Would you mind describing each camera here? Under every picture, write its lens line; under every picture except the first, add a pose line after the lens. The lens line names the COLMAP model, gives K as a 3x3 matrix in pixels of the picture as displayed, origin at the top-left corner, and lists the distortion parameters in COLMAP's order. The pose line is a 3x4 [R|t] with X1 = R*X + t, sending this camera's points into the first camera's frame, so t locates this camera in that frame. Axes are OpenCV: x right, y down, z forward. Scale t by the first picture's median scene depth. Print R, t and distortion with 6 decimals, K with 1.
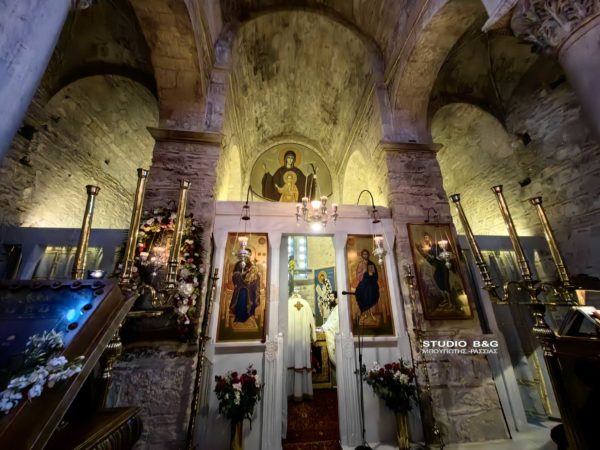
lens RADIAL K [[240.6, 0, 300.0], [0, 240.6, 225.0], [0, 0, 1]] dist [0.042954, -0.022177]
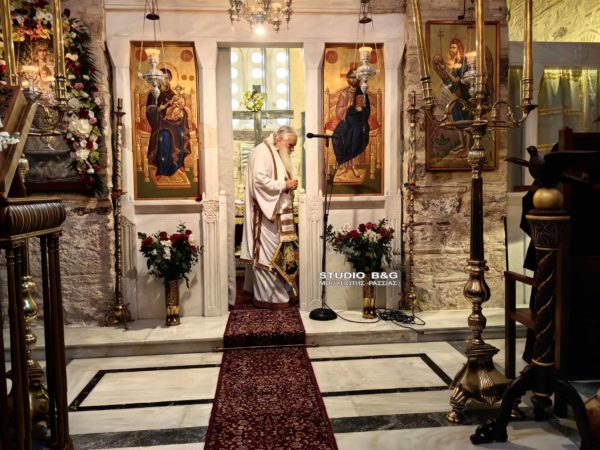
lens RADIAL K [[491.6, 0, 302.4], [0, 491.6, 236.6], [0, 0, 1]] dist [0.063337, -0.093340]
pose [[0.999903, -0.003770, -0.013373, 0.172045], [0.008779, 0.917453, 0.397747, -0.013065], [0.010770, -0.397826, 0.917398, -0.393446]]
